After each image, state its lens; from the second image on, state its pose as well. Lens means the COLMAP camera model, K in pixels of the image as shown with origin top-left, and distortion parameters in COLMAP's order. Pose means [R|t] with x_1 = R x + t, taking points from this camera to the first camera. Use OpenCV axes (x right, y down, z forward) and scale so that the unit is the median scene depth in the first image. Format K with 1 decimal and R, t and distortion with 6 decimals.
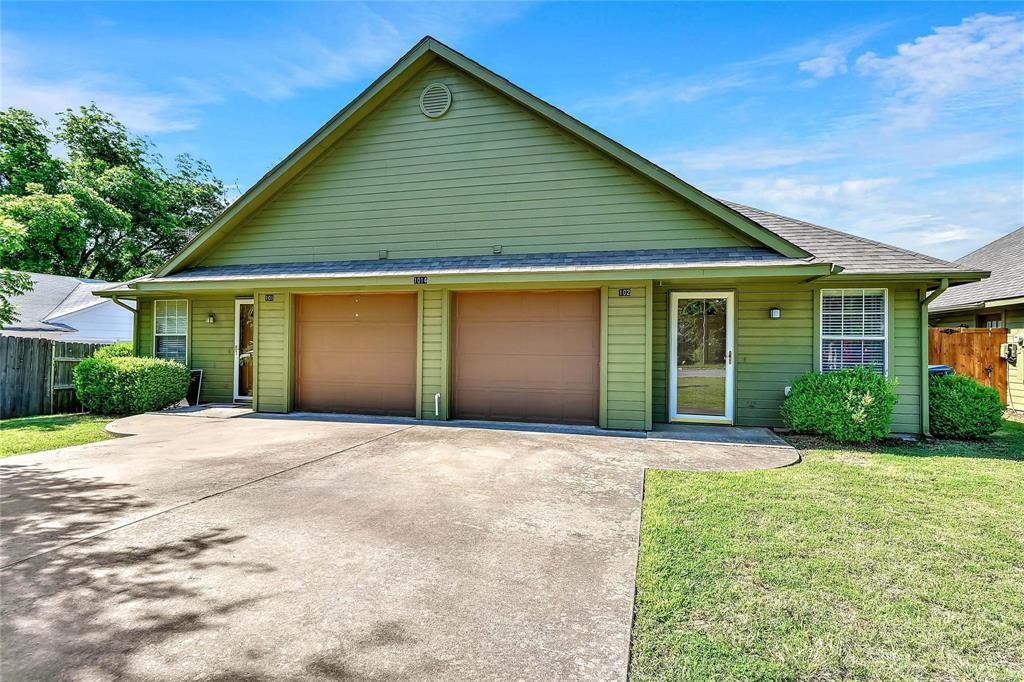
lens RADIAL K [[493.3, 0, 517.9], [0, 493.3, 334.4], [0, 0, 1]] dist [-0.013323, -0.001285]
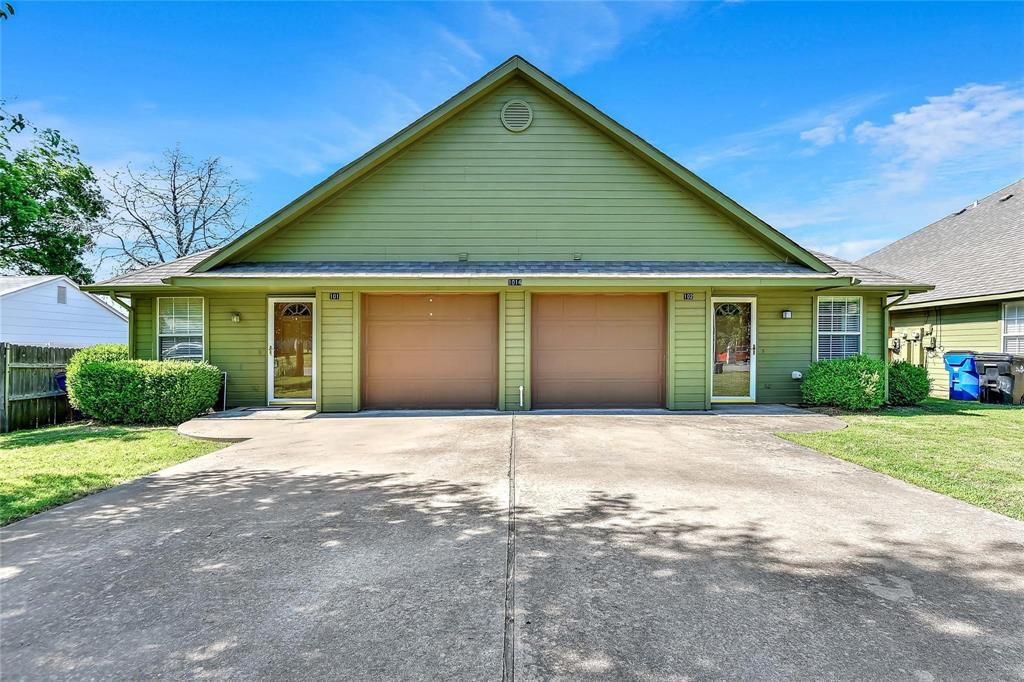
lens RADIAL K [[478.7, 0, 515.5], [0, 478.7, 345.3], [0, 0, 1]] dist [0.002364, -0.008593]
pose [[0.966908, -0.010841, 0.254896, -0.469940], [0.006131, 0.999796, 0.019266, 0.008906], [-0.255053, -0.017066, 0.966777, -0.026334]]
